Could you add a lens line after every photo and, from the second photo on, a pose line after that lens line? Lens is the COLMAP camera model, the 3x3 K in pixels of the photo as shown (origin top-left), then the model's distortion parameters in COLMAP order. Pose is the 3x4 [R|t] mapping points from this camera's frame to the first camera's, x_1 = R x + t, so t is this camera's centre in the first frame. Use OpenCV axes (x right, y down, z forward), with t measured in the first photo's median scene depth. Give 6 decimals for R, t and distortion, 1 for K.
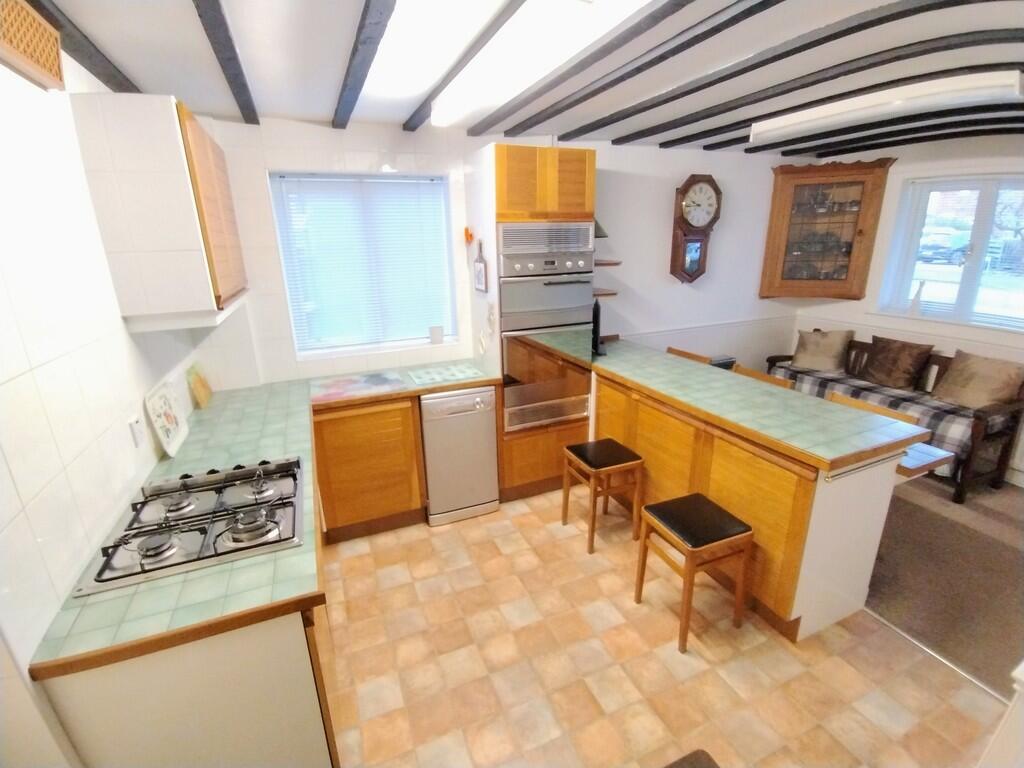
lens RADIAL K [[467.9, 0, 507.3], [0, 467.9, 388.3], [0, 0, 1]] dist [-0.010323, 0.000771]
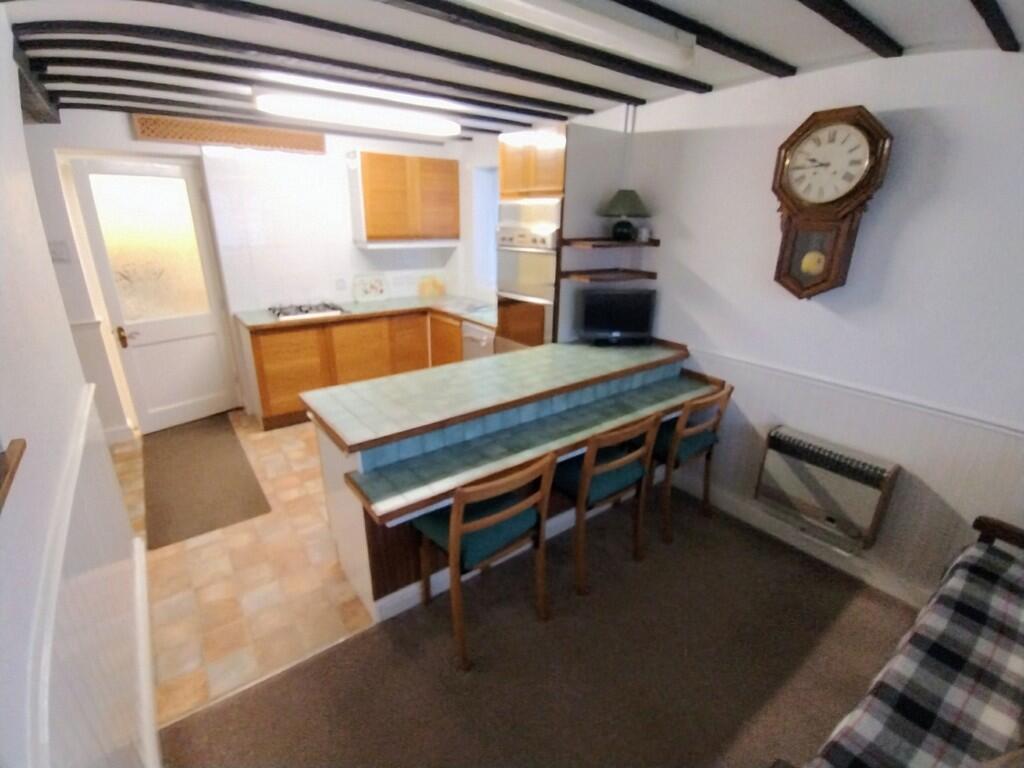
lens RADIAL K [[467.9, 0, 507.3], [0, 467.9, 388.3], [0, 0, 1]] dist [-0.010323, 0.000771]
pose [[0.247030, 0.352300, -0.902697, 0.923926], [-0.310871, 0.911140, 0.270523, -0.176453], [0.917788, 0.213795, 0.334599, 0.511529]]
